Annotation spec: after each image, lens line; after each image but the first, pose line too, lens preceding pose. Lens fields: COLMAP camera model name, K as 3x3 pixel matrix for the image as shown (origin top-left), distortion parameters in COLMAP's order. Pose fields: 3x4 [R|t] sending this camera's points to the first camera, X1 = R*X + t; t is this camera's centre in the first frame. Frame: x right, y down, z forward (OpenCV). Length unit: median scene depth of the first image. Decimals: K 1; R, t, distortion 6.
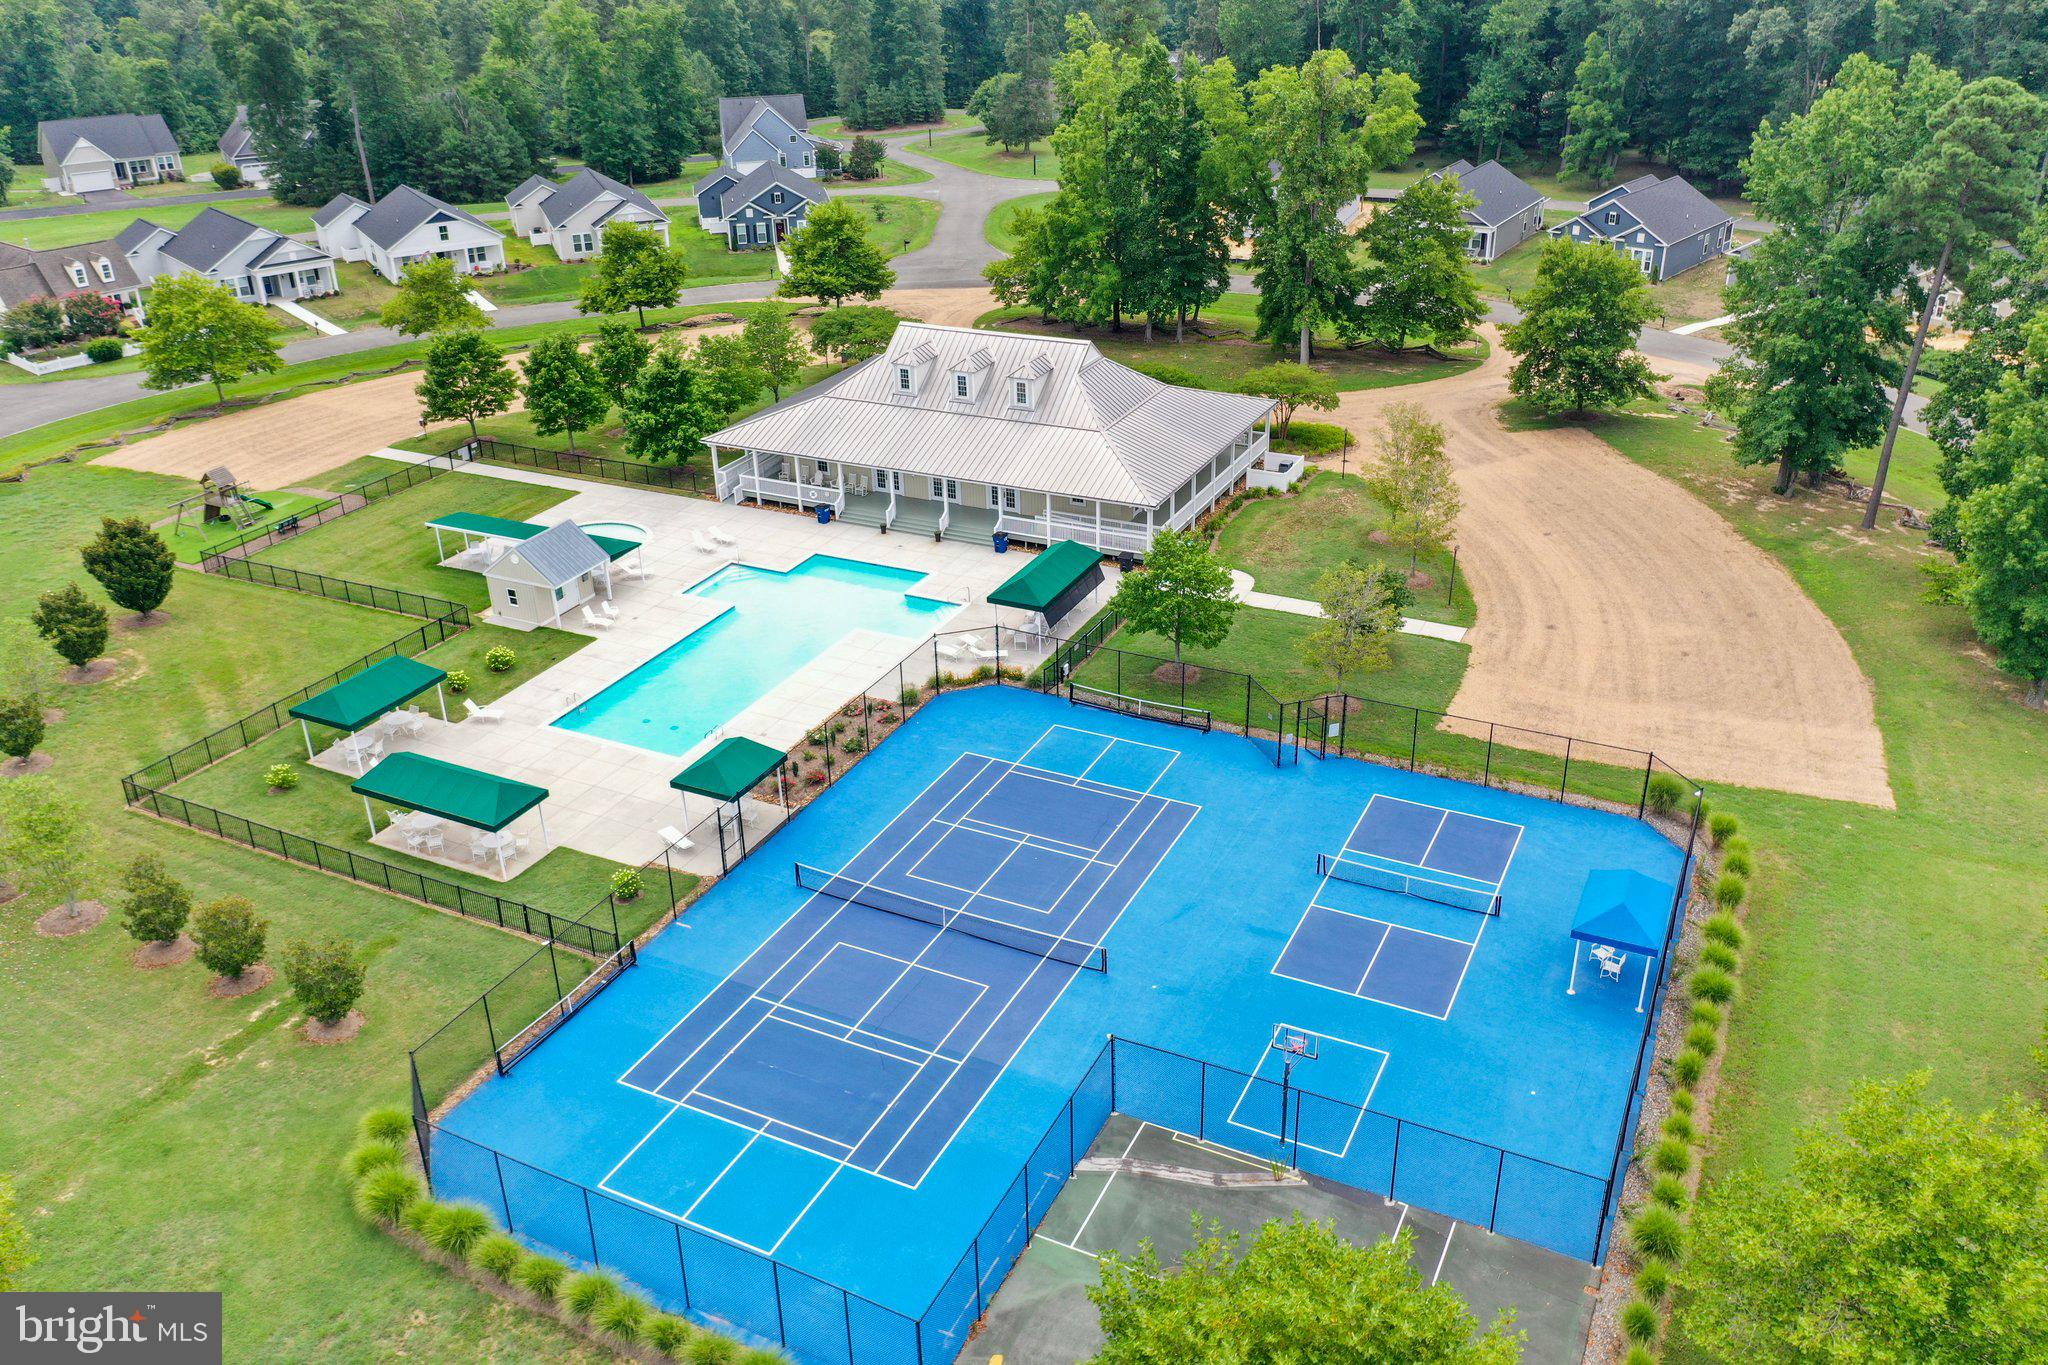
lens RADIAL K [[1593.7, 0, 1024.0], [0, 1593.7, 682.5], [0, 0, 1]] dist [0.004988, -0.005645]
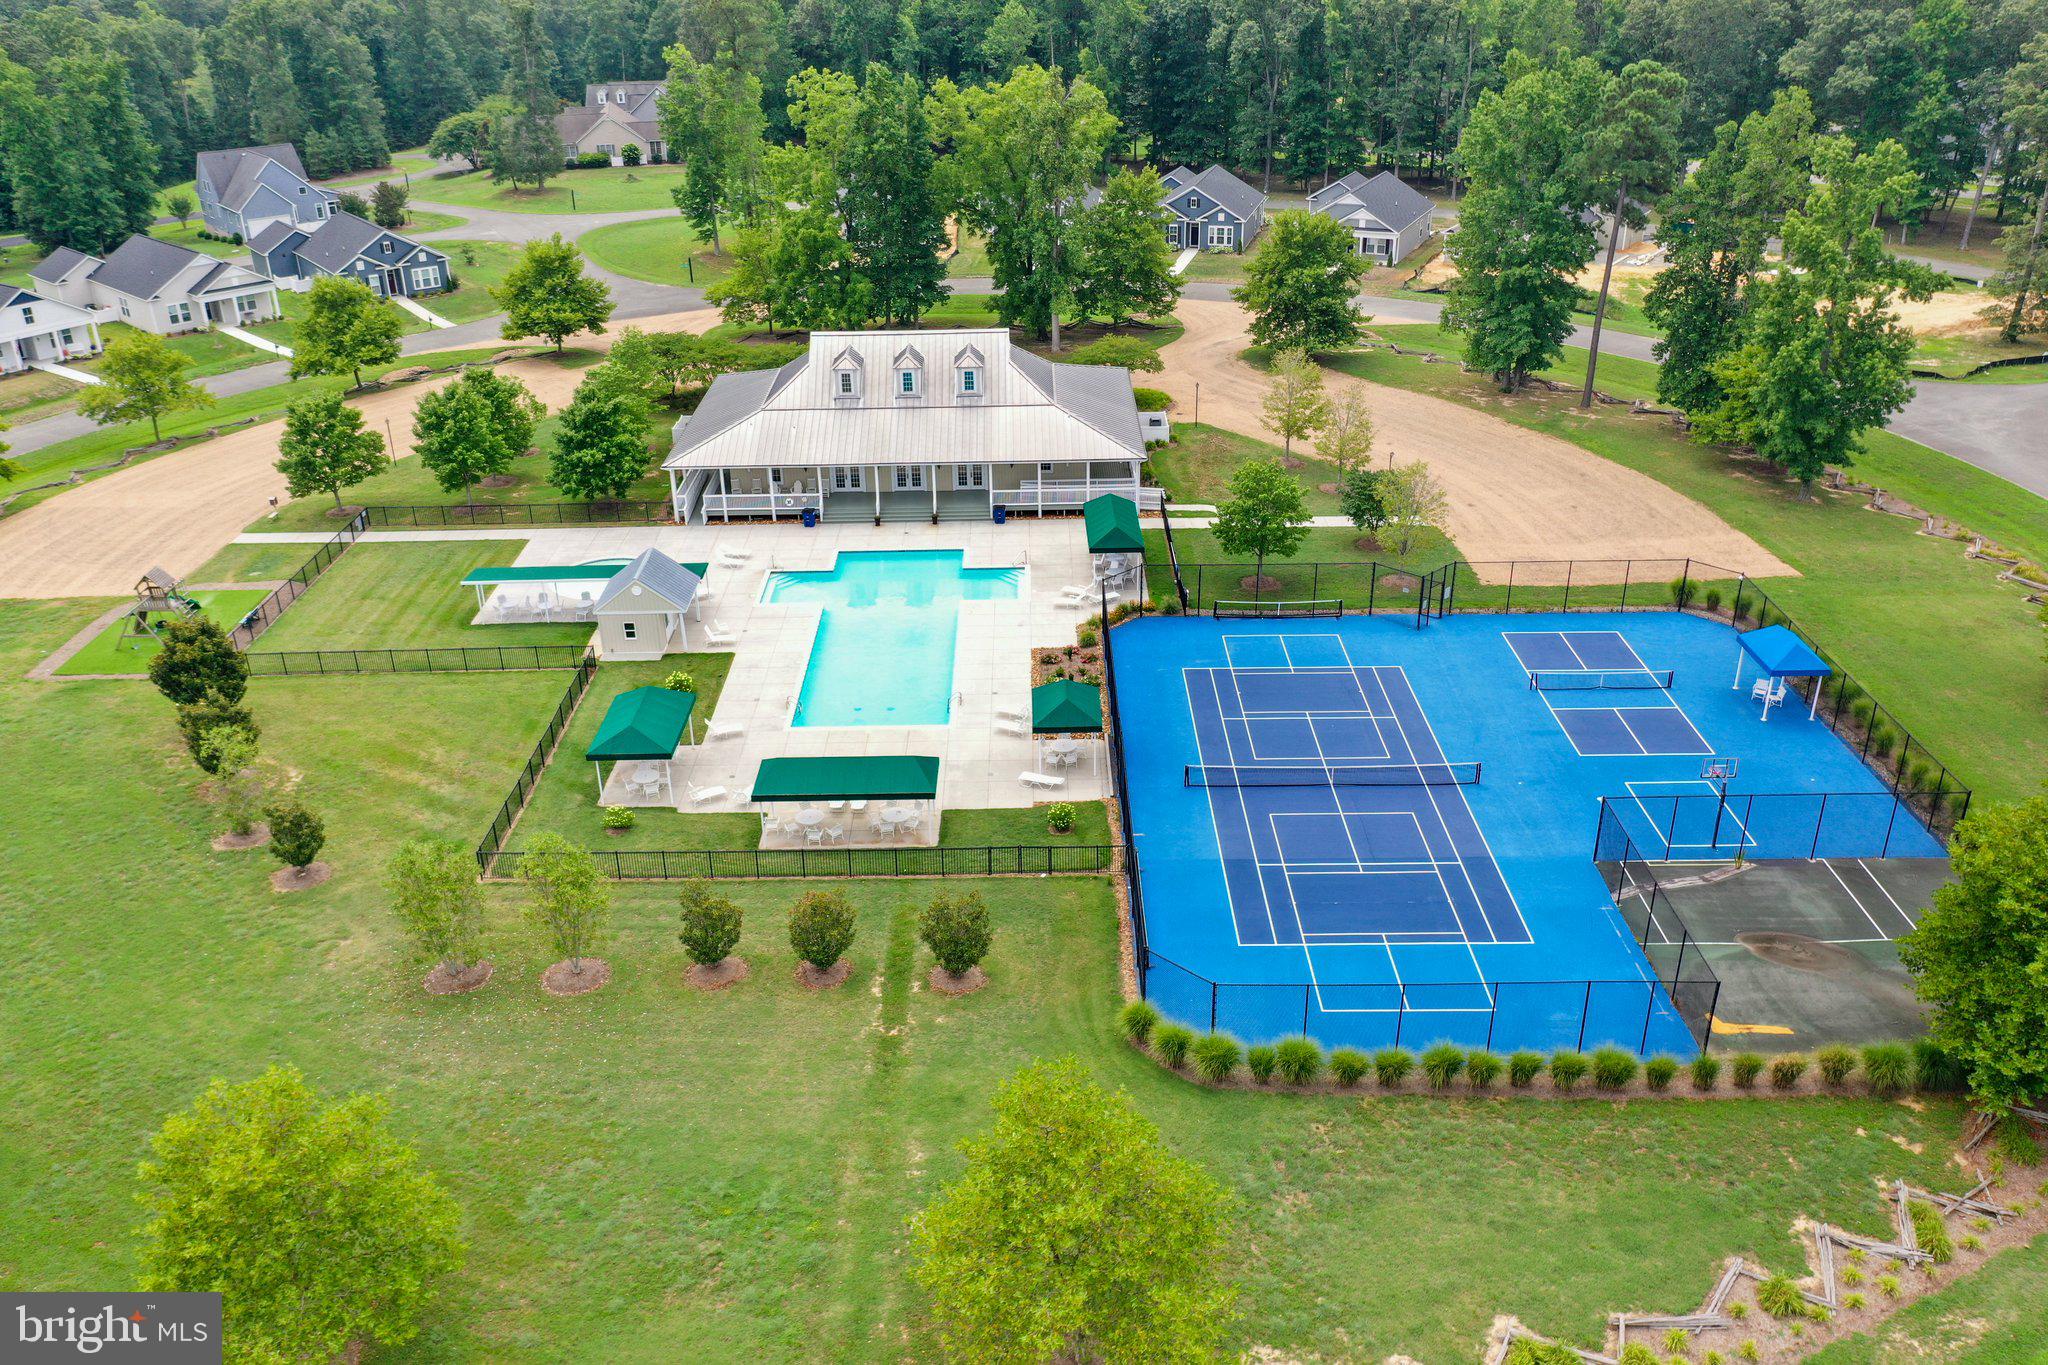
lens RADIAL K [[1593.7, 0, 1024.0], [0, 1593.7, 682.5], [0, 0, 1]] dist [0.004988, -0.005645]
pose [[0.898421, -0.189967, 0.395920, -0.429110], [0.196864, 0.980148, 0.023565, 0.002794], [-0.392536, 0.056771, 0.917983, -0.006770]]
